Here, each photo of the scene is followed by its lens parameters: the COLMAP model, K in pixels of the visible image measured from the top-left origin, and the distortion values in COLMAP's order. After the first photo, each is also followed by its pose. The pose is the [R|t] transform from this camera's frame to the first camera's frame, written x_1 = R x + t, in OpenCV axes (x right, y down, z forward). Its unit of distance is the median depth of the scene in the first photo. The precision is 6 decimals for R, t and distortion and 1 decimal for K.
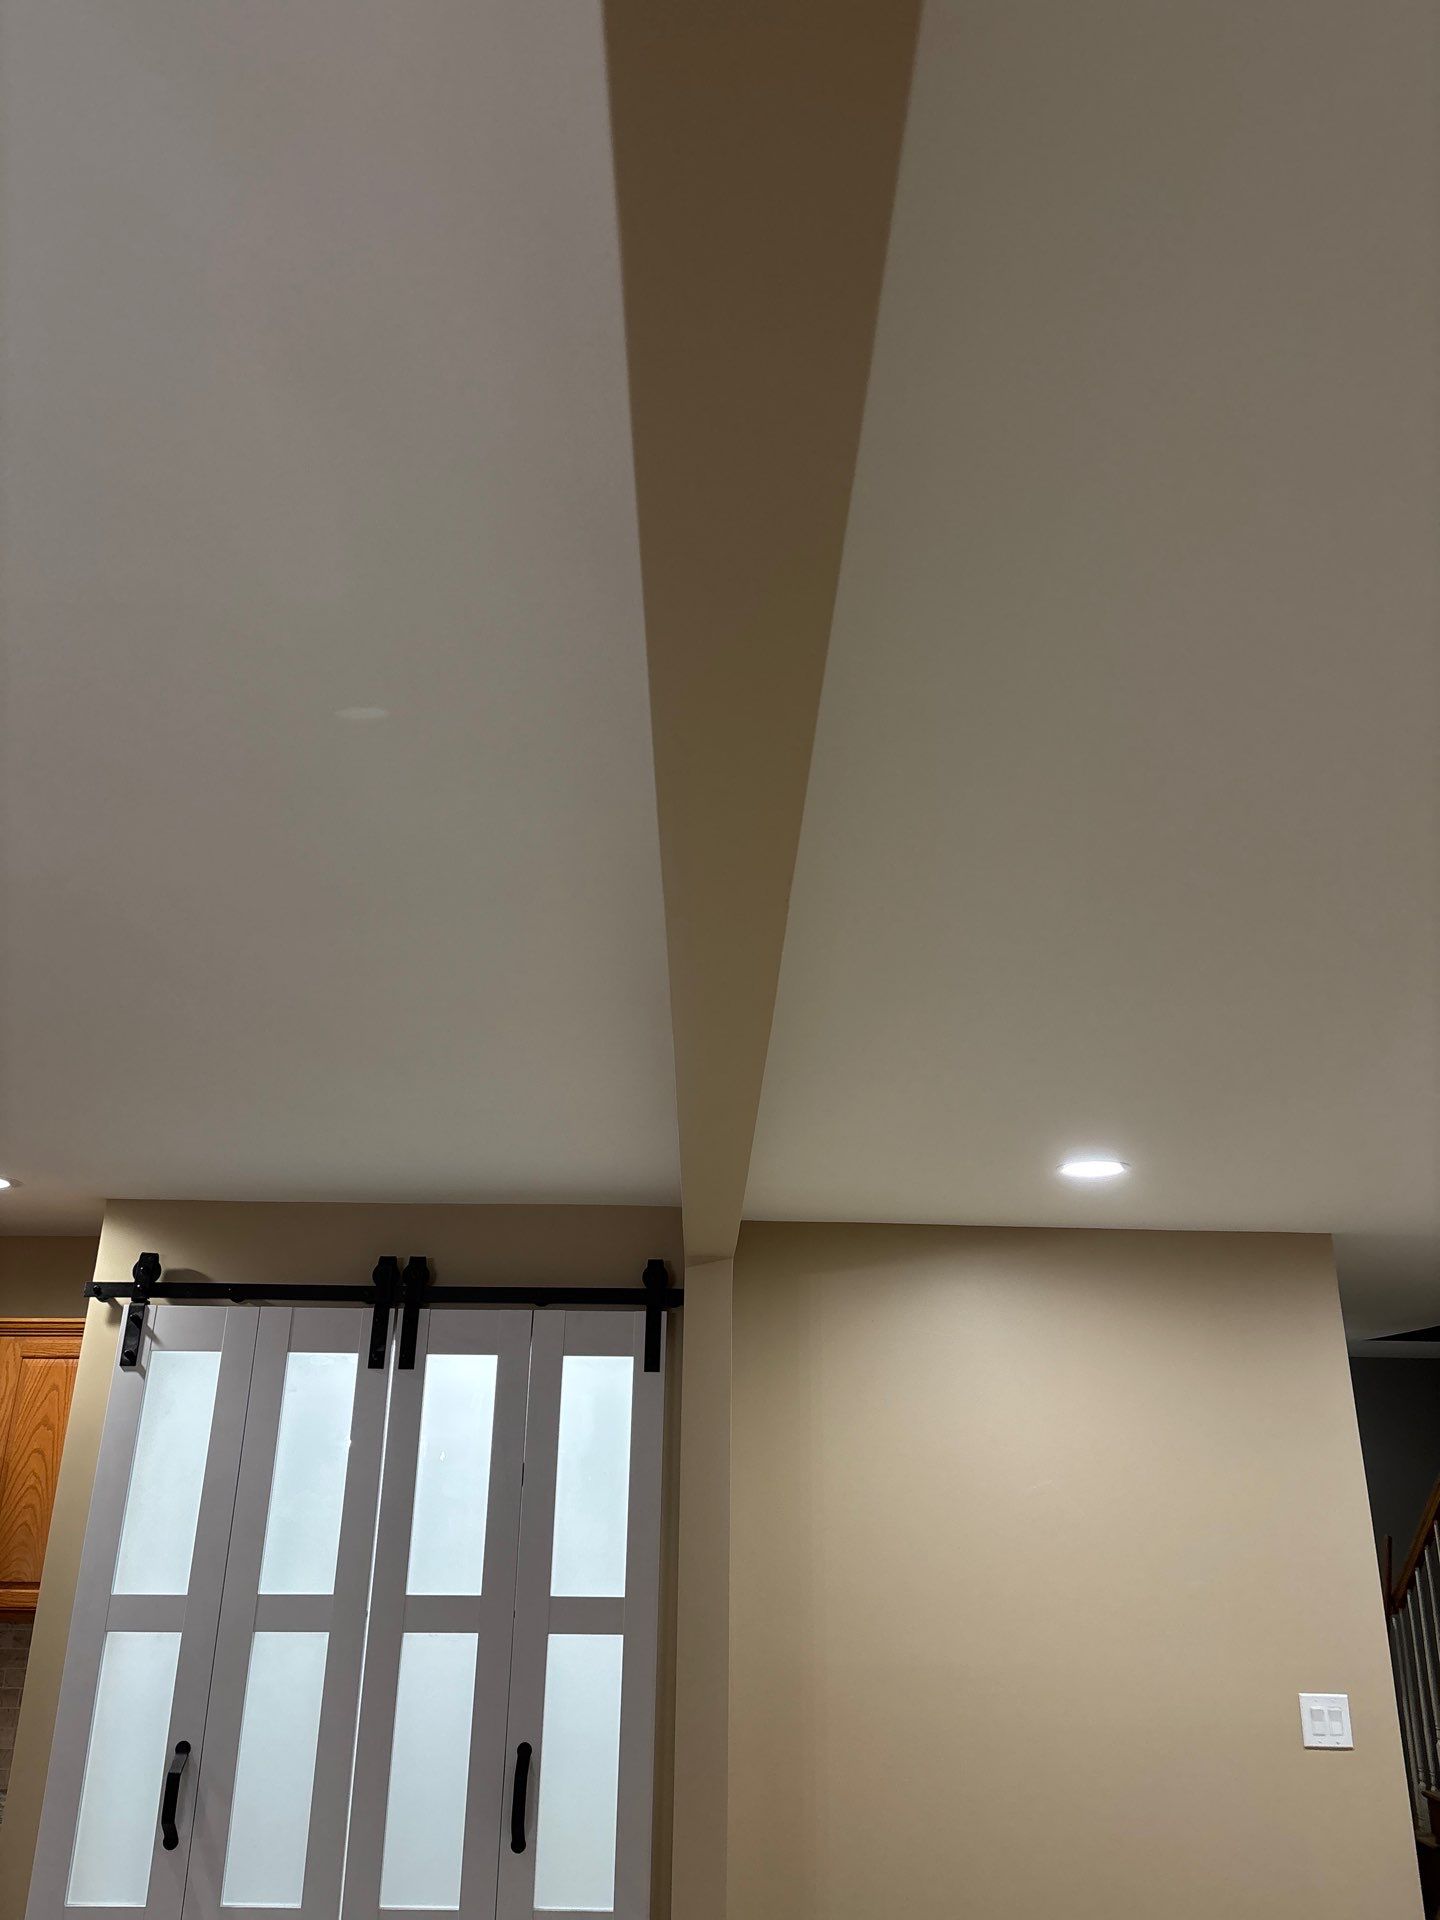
lens RADIAL K [[1446.3, 0, 720.5], [0, 1446.3, 910.5], [0, 0, 1]] dist [0.004028, -0.002081]
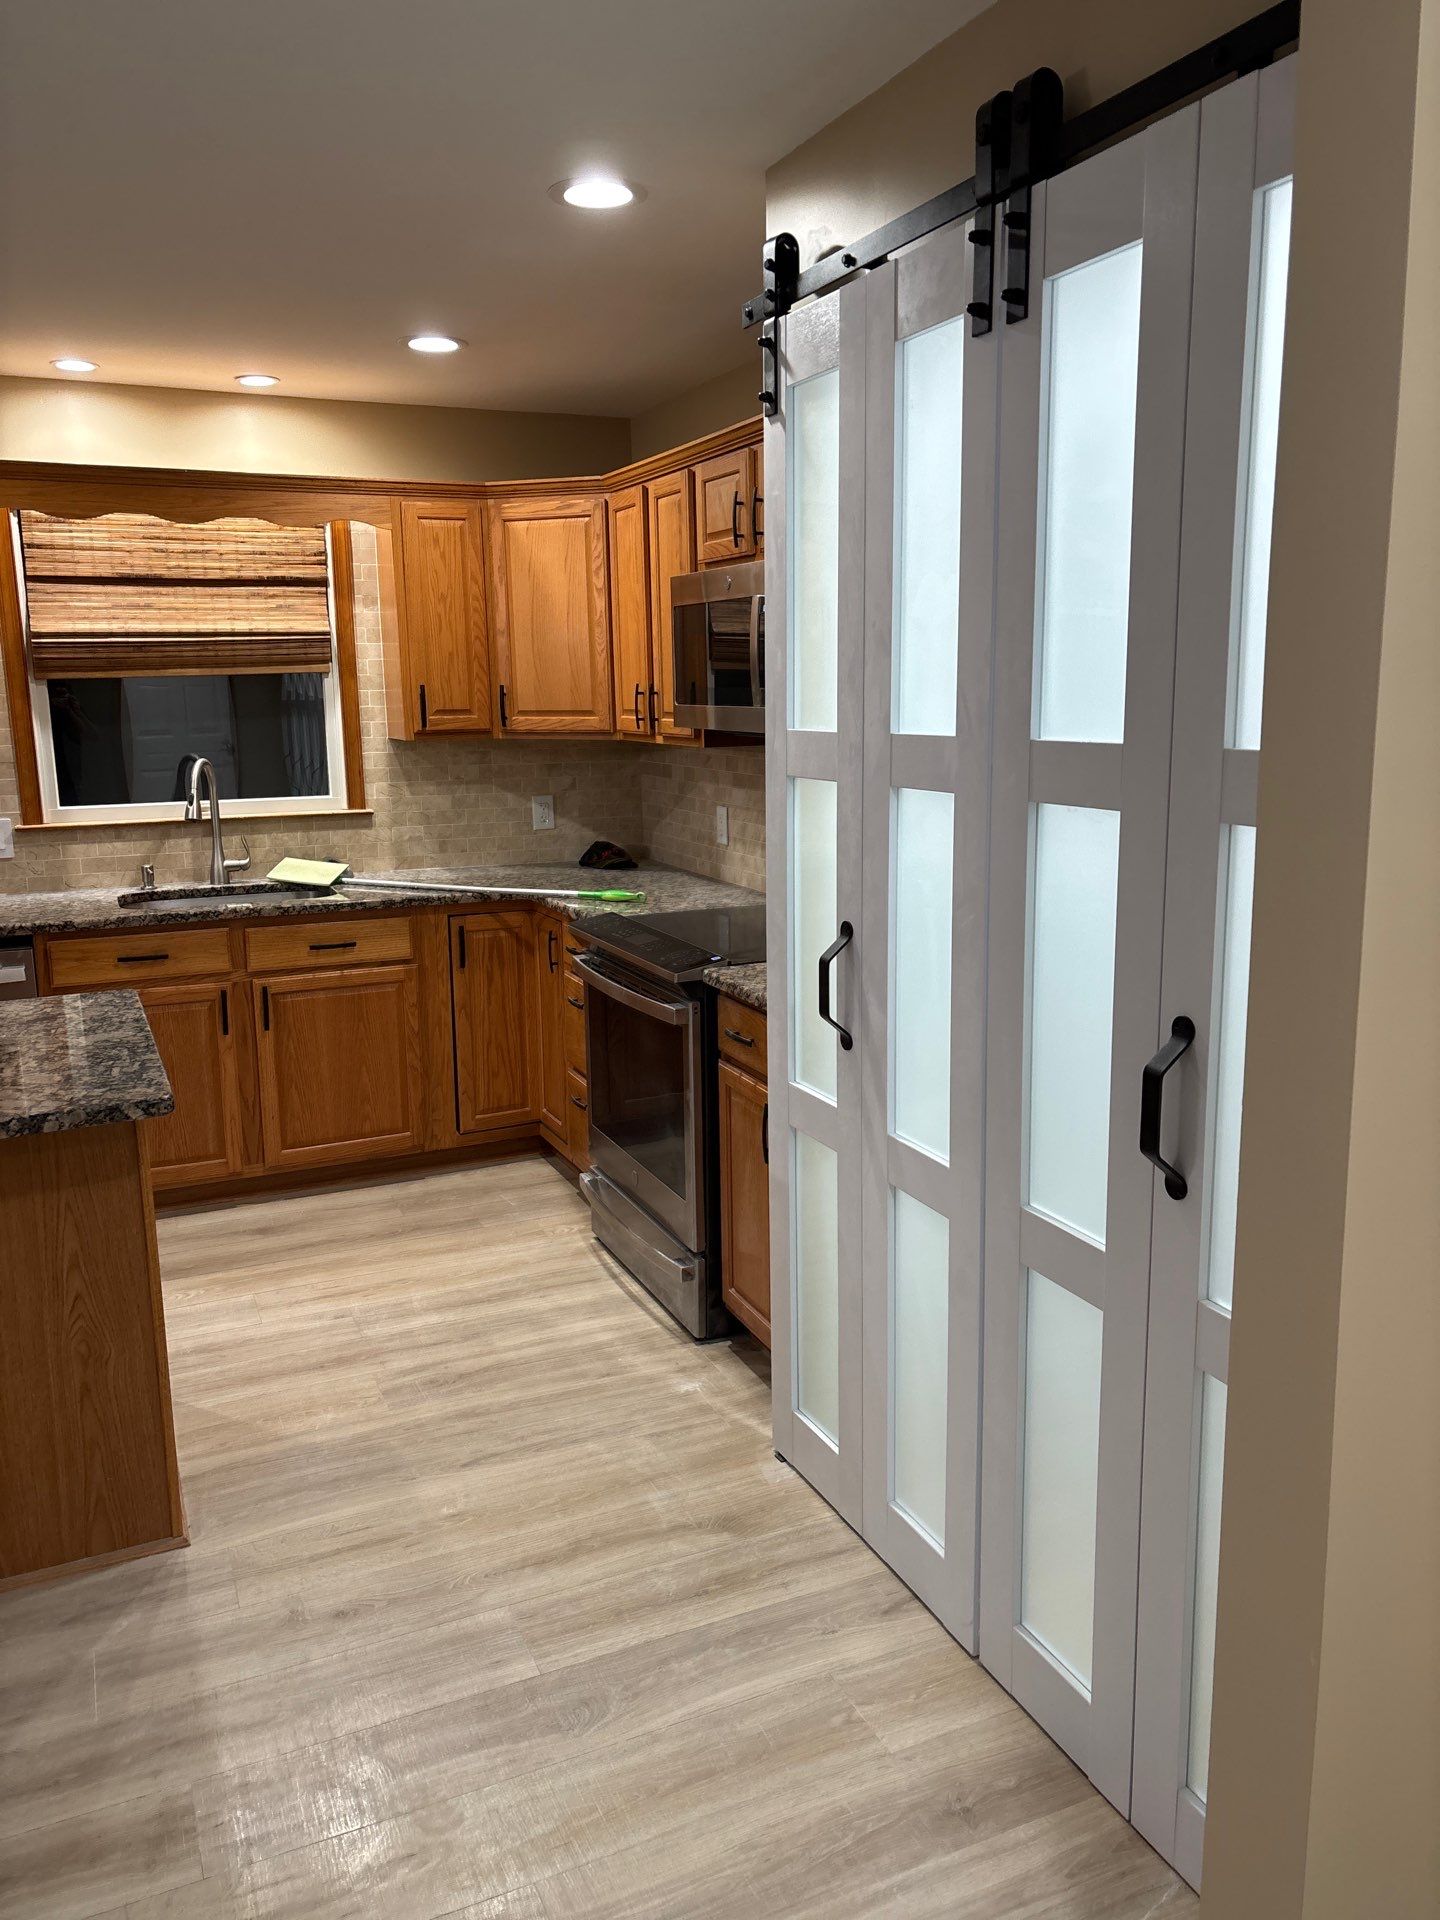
lens RADIAL K [[1447.5, 0, 708.8], [0, 1447.5, 948.6], [0, 0, 1]] dist [0.094868, -0.097020]
pose [[0.374524, 0.151017, -0.914836, 0.233477], [0.374352, 0.878032, 0.298197, 0.311769], [0.848288, -0.454153, 0.272311, 0.666529]]
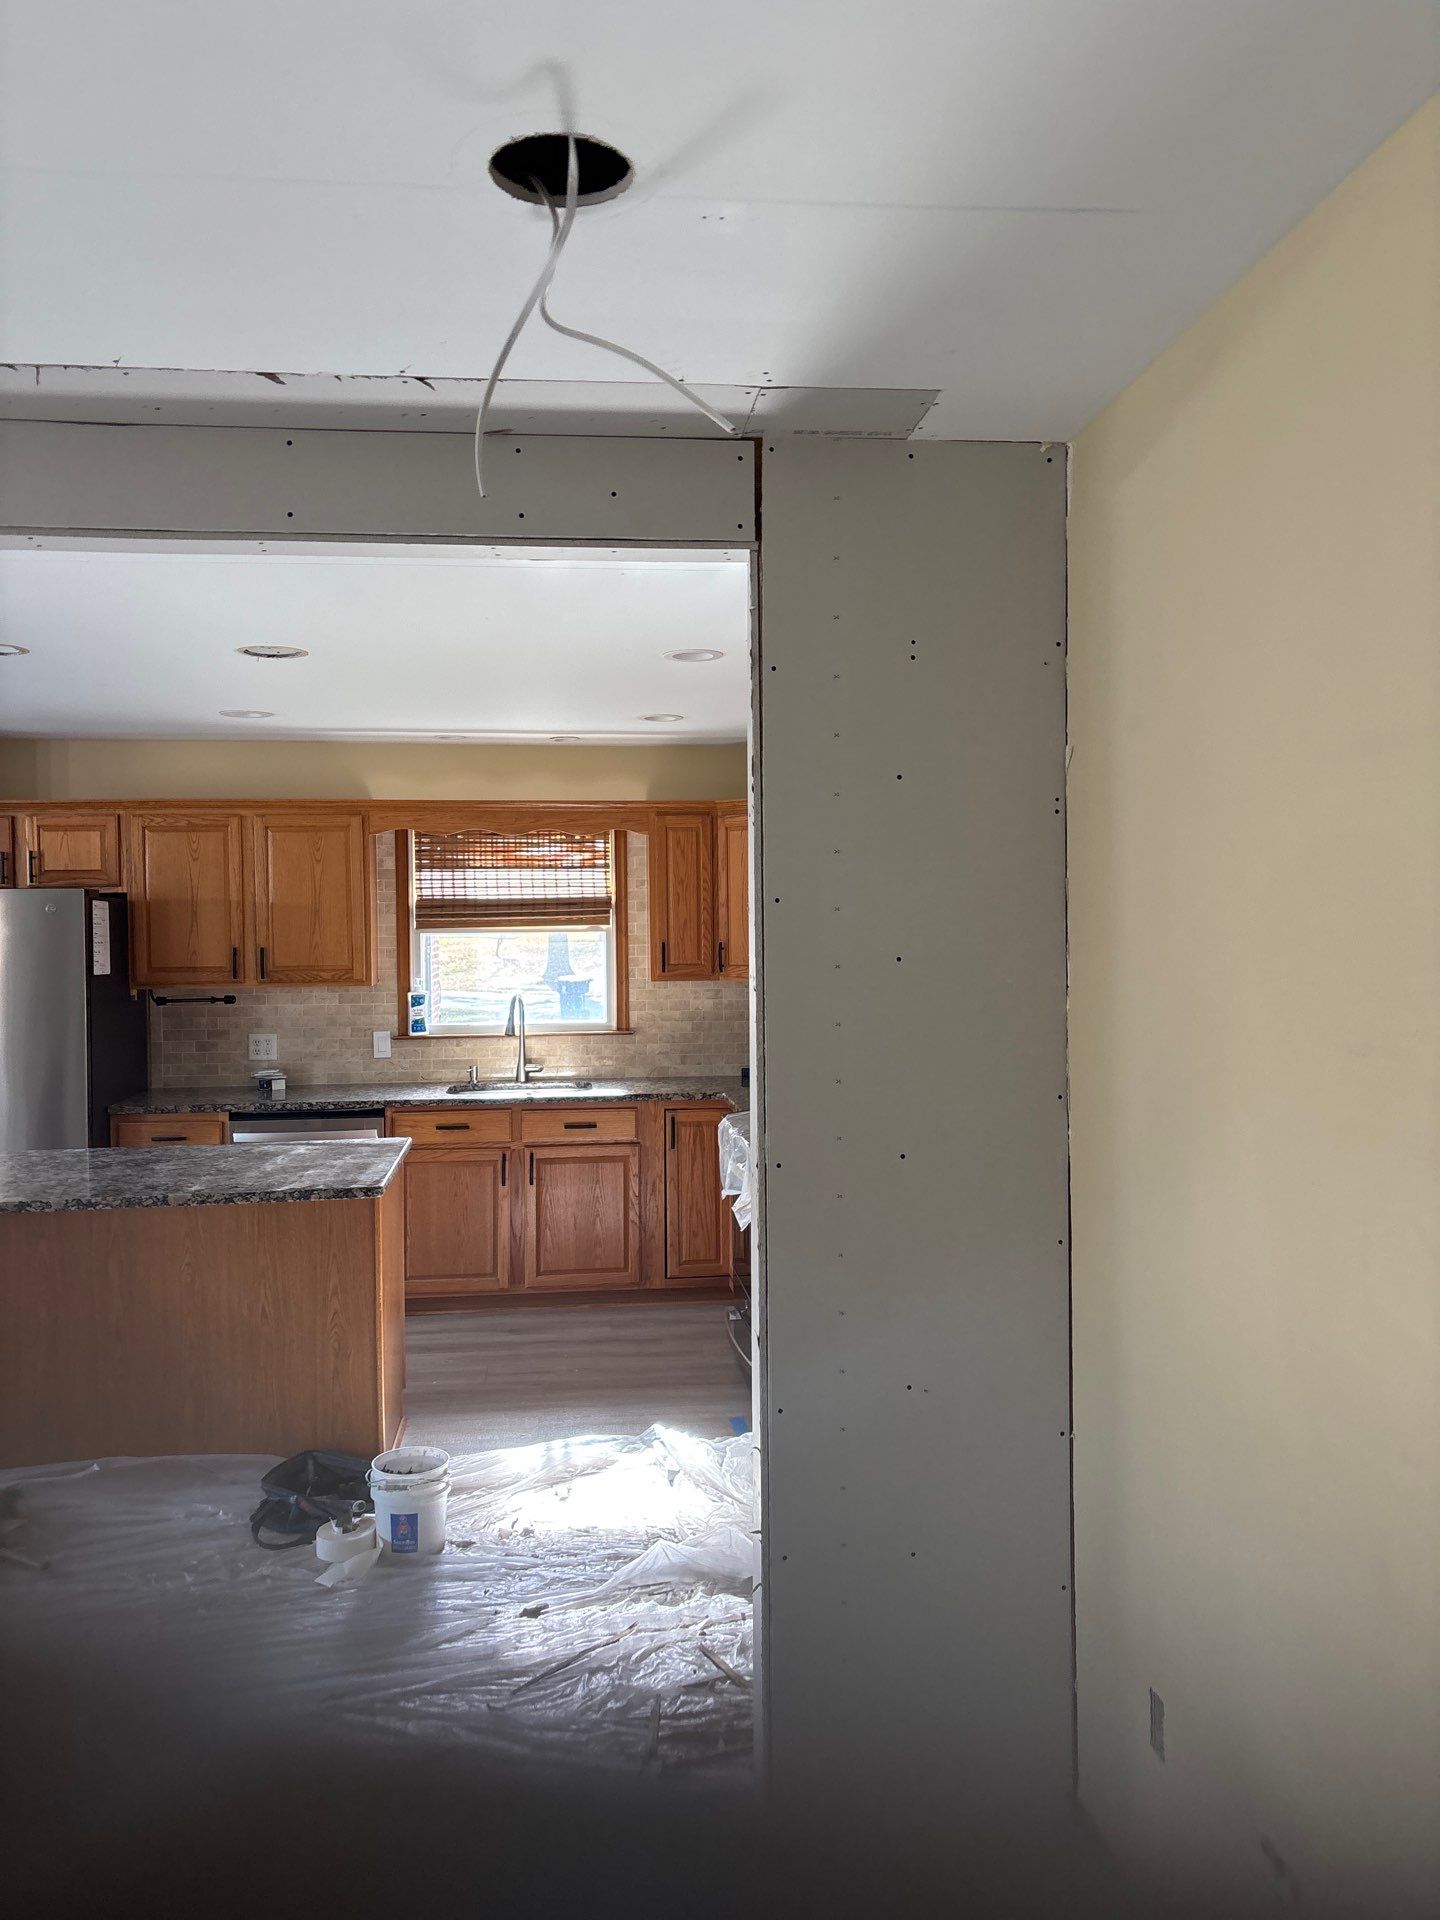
lens RADIAL K [[1447.5, 0, 708.8], [0, 1447.5, 948.6], [0, 0, 1]] dist [0.094868, -0.097020]
pose [[0.073203, 0.004422, -0.997307, 0.664830], [0.391562, 0.919566, 0.032818, 0.363154], [0.917235, -0.392910, 0.065584, 0.828882]]
